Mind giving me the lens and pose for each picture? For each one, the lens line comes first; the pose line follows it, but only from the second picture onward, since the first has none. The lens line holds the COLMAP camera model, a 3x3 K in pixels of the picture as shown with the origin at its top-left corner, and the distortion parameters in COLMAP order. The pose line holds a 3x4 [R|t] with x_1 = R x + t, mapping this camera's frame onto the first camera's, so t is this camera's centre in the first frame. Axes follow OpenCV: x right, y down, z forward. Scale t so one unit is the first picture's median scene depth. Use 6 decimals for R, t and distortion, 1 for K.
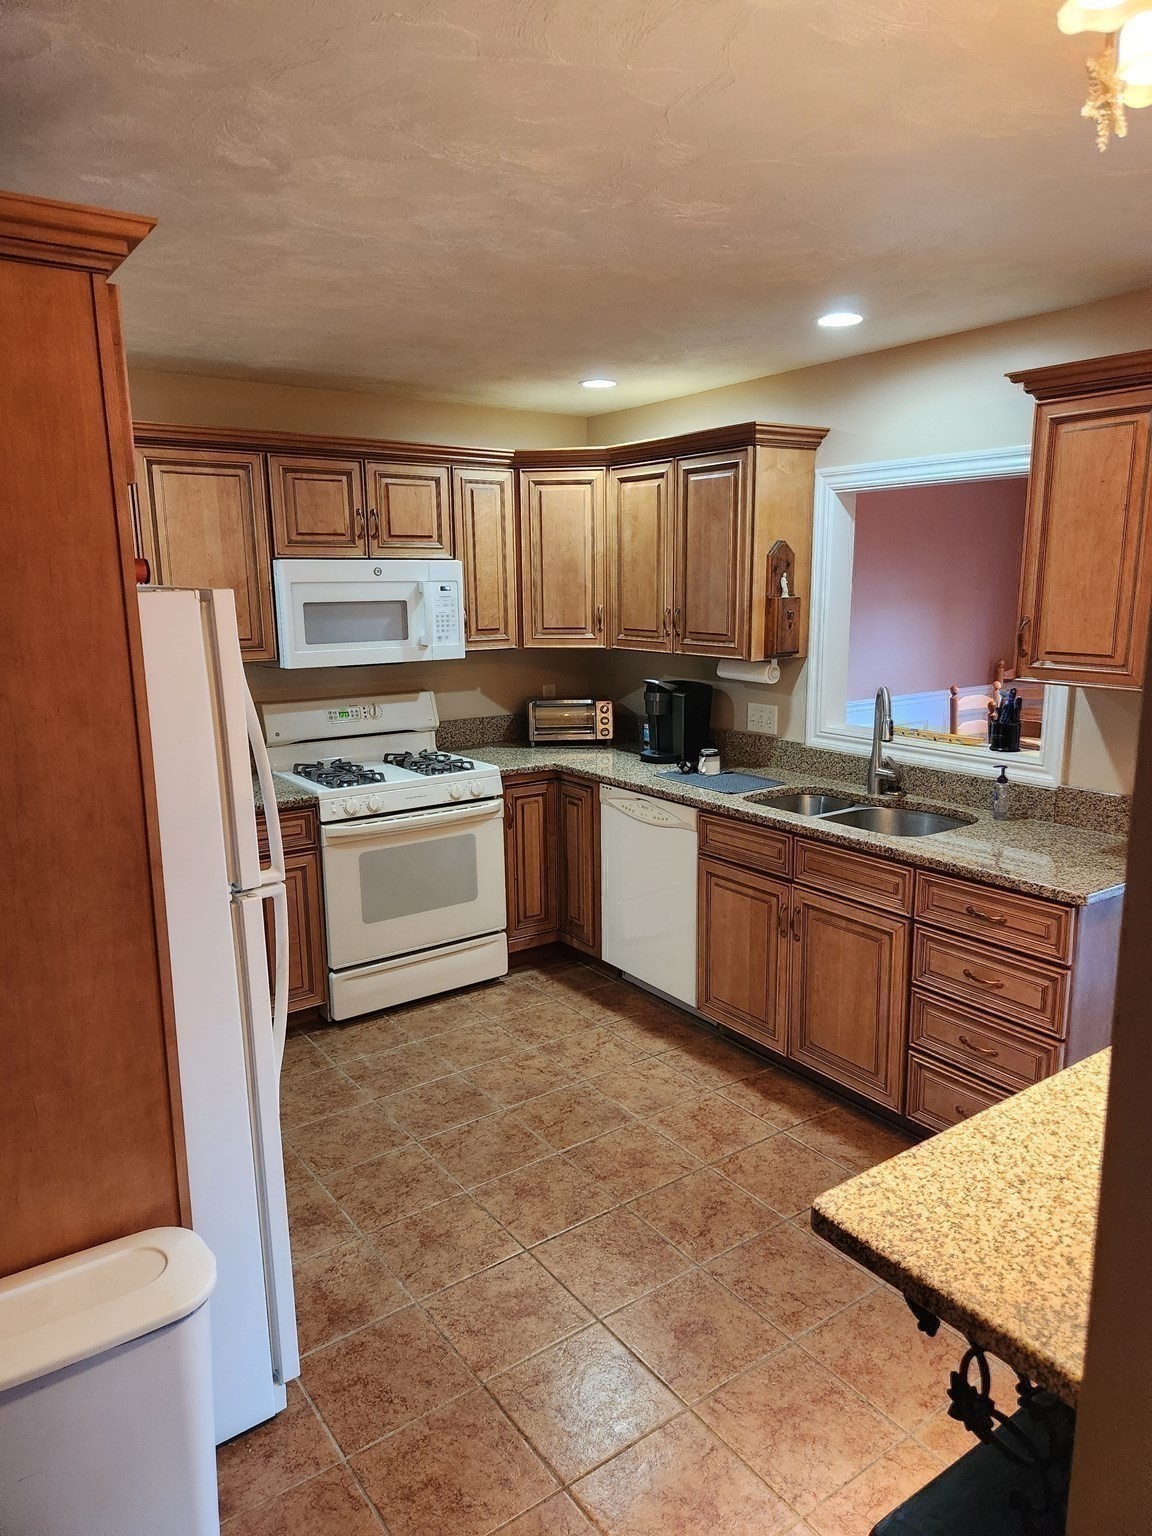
lens RADIAL K [[1020.6, 0, 588.6], [0, 1020.6, 773.6], [0, 0, 1]] dist [0.091028, -0.065268]
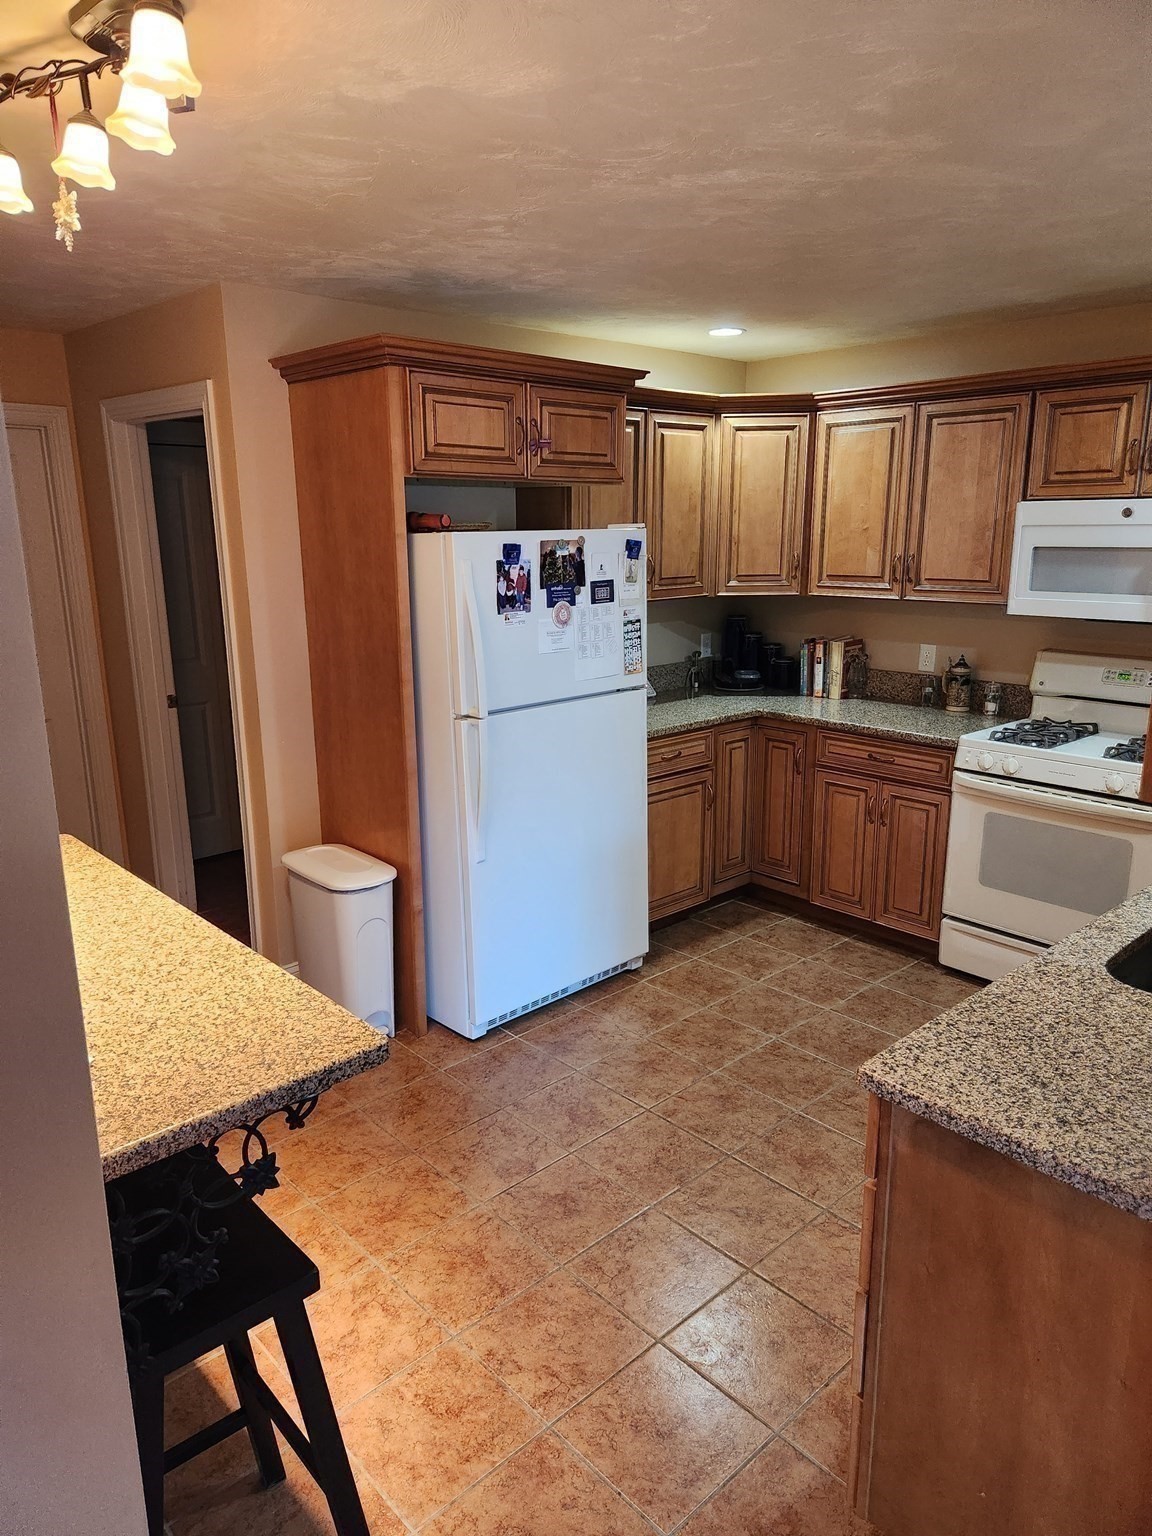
lens RADIAL K [[1020.6, 0, 588.6], [0, 1020.6, 773.6], [0, 0, 1]] dist [0.091028, -0.065268]
pose [[0.128802, 0.246860, -0.960453, 0.669681], [-0.191564, 0.956472, 0.220147, -0.100800], [0.972992, 0.155632, 0.170485, 0.480220]]
